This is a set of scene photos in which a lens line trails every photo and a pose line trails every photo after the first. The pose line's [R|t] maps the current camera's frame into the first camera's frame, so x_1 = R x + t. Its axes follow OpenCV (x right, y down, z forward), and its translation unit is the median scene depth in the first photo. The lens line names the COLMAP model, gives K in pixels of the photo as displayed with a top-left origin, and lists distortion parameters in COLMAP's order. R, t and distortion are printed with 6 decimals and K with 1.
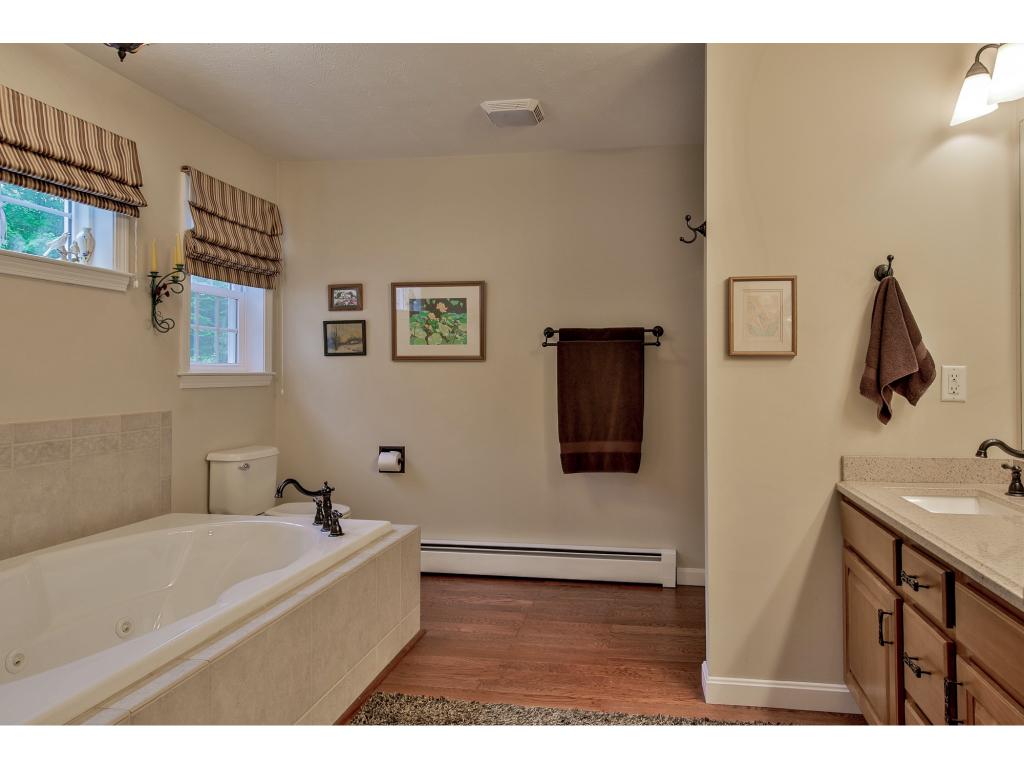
lens RADIAL K [[670.6, 0, 516.8], [0, 670.6, 377.9], [0, 0, 1]] dist [0.008639, -0.000369]
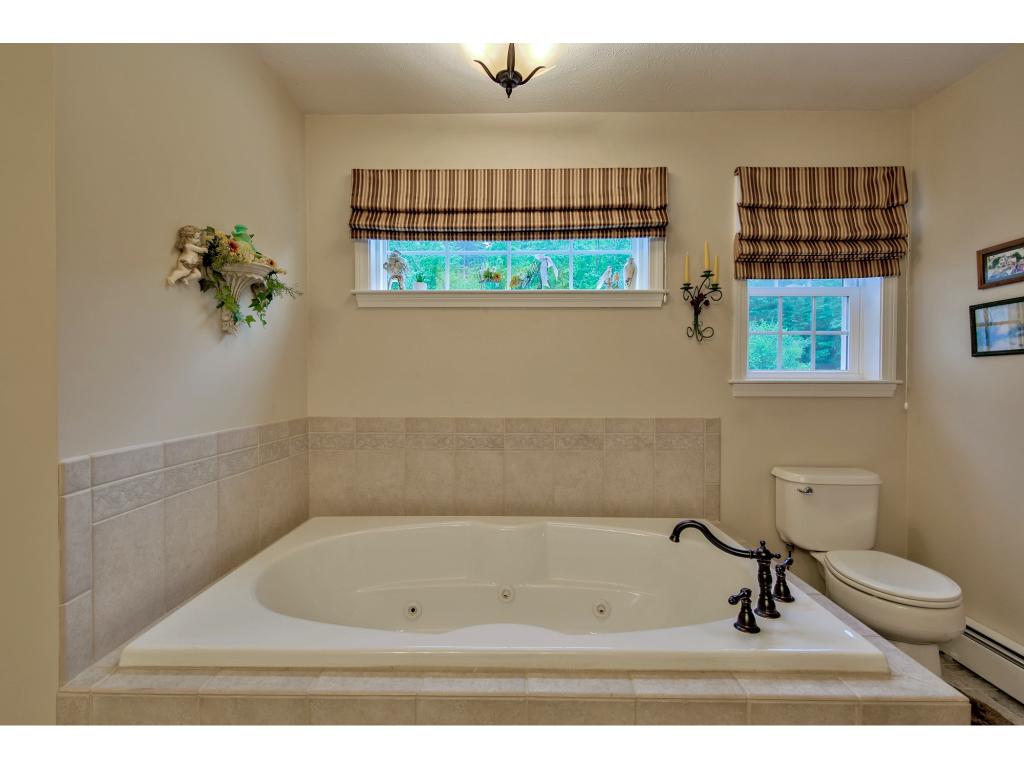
lens RADIAL K [[461.1, 0, 512.6], [0, 461.1, 384.0], [0, 0, 1]] dist [0.008613, -0.004849]
pose [[0.197401, 0.012851, -0.980239, 0.102583], [-0.008721, 0.999898, 0.011352, -0.007107], [0.980284, 0.006307, 0.197493, 0.537641]]
